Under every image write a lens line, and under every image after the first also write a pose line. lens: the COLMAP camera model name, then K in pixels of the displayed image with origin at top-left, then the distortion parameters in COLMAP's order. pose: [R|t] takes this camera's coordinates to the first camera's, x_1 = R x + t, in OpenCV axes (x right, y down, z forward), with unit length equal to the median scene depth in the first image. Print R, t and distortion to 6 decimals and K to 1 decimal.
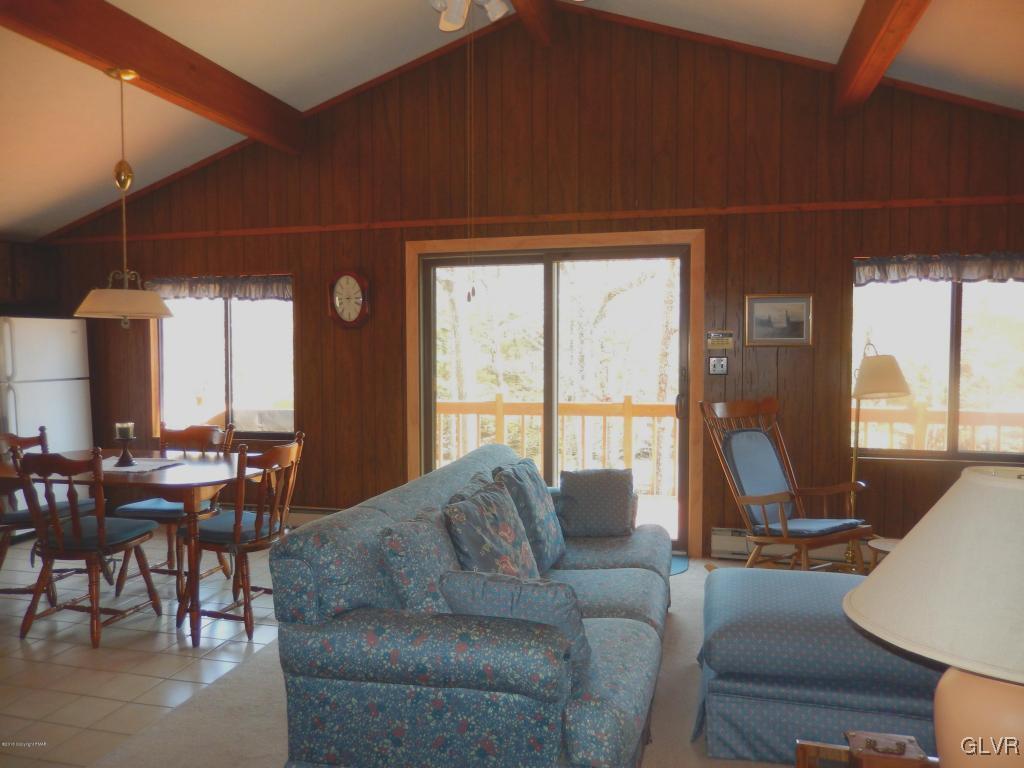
lens RADIAL K [[769.8, 0, 508.7], [0, 769.8, 381.6], [0, 0, 1]] dist [-0.002592, -0.003150]
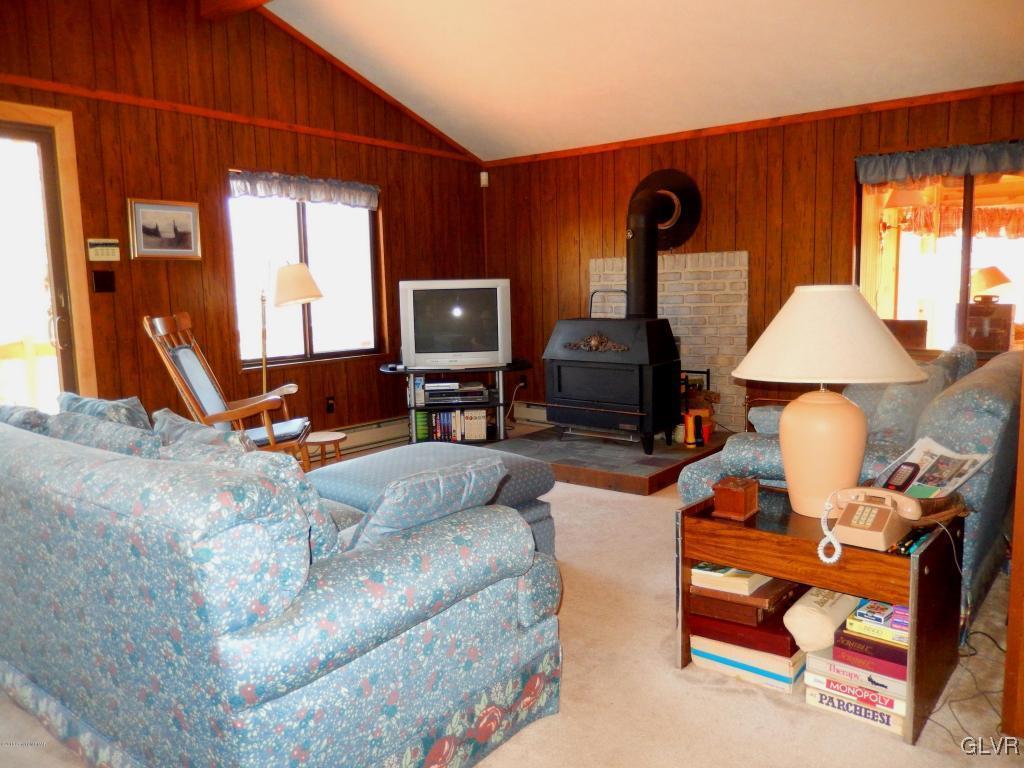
lens RADIAL K [[769.8, 0, 509.2], [0, 769.8, 383.4], [0, 0, 1]] dist [-0.002592, -0.003150]
pose [[0.412227, -0.123293, 0.902700, -0.340540], [0.064645, 0.992262, 0.106005, 0.032306], [-0.908785, 0.014657, 0.417008, 0.259361]]
